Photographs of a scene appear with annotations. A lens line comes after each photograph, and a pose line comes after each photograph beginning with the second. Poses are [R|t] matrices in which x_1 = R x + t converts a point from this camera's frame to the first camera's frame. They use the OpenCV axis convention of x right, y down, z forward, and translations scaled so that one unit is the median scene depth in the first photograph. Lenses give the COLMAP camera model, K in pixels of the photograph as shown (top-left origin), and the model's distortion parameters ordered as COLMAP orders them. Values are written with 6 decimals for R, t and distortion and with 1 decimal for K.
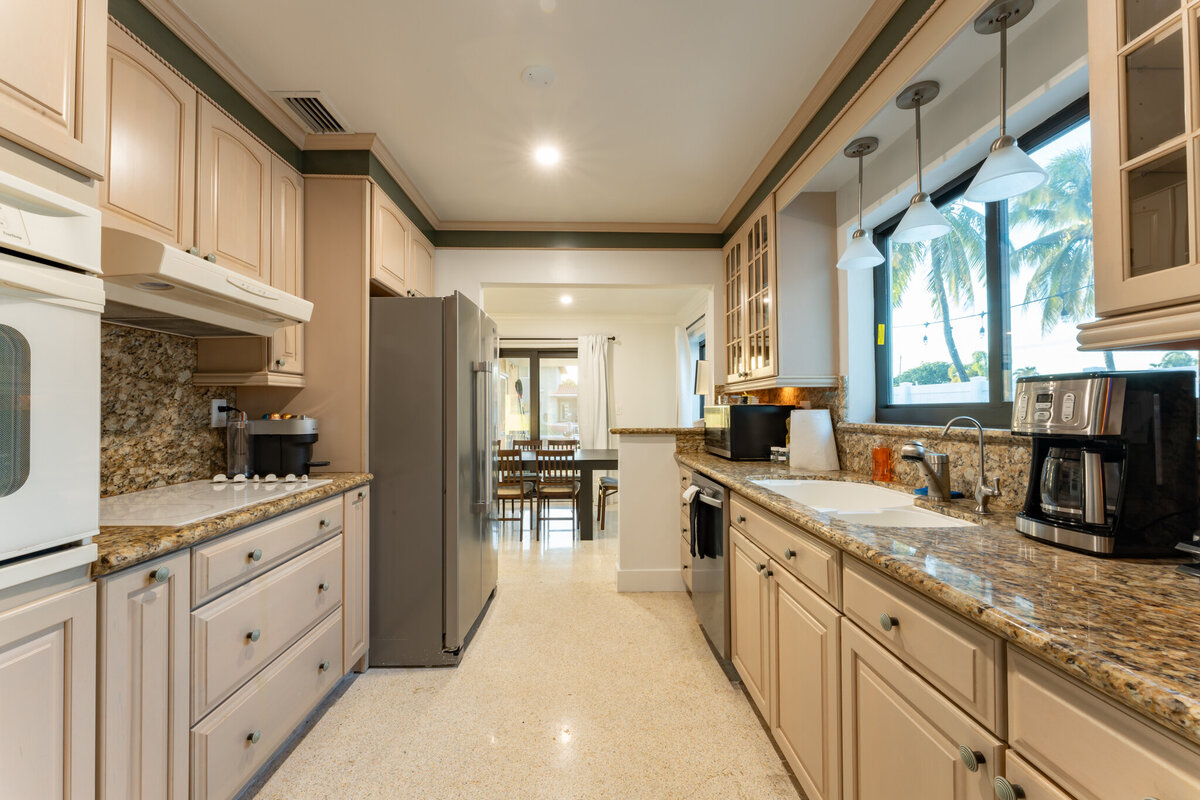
lens RADIAL K [[474.4, 0, 599.3], [0, 474.4, 401.1], [0, 0, 1]] dist [-0.000083, -0.000127]
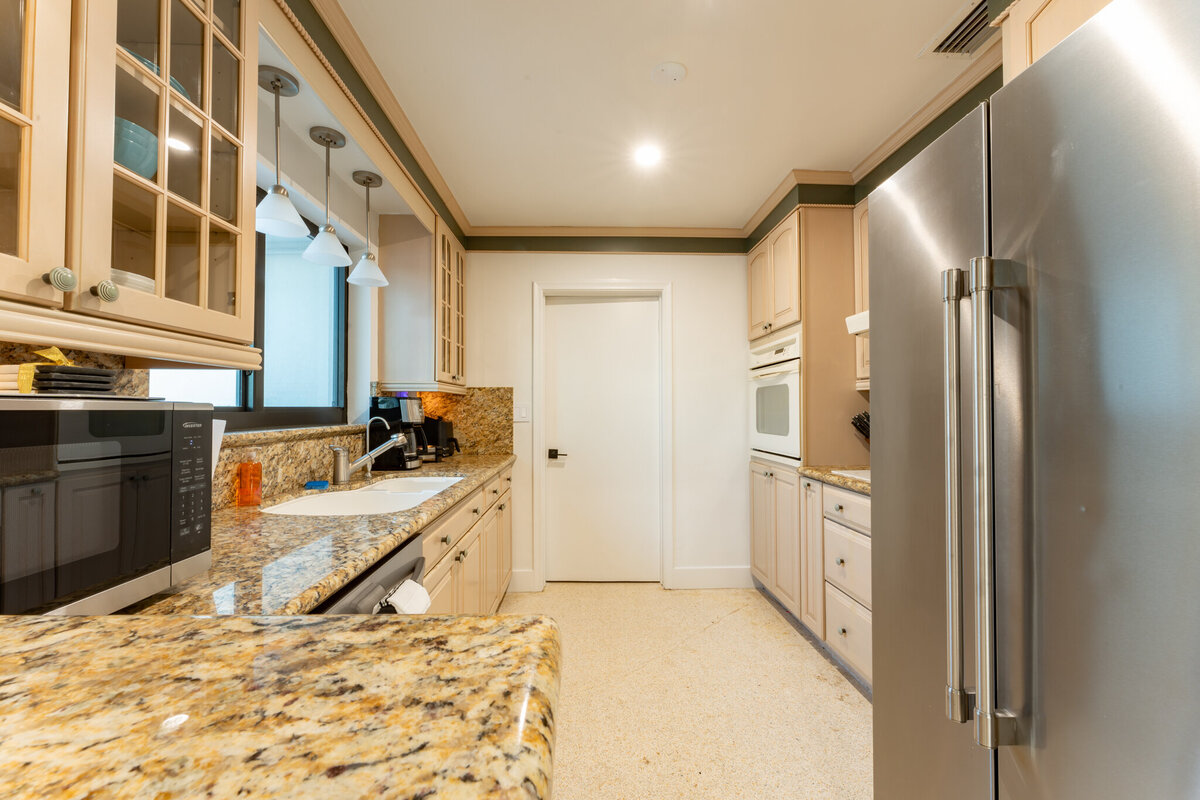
lens RADIAL K [[474.4, 0, 597.2], [0, 474.4, 399.0], [0, 0, 1]] dist [-0.000083, -0.000127]
pose [[-0.999963, 0.007072, 0.004952, 0.022908], [0.006889, 0.999332, -0.035902, 0.044042], [-0.005202, -0.035867, -0.999343, 3.243802]]
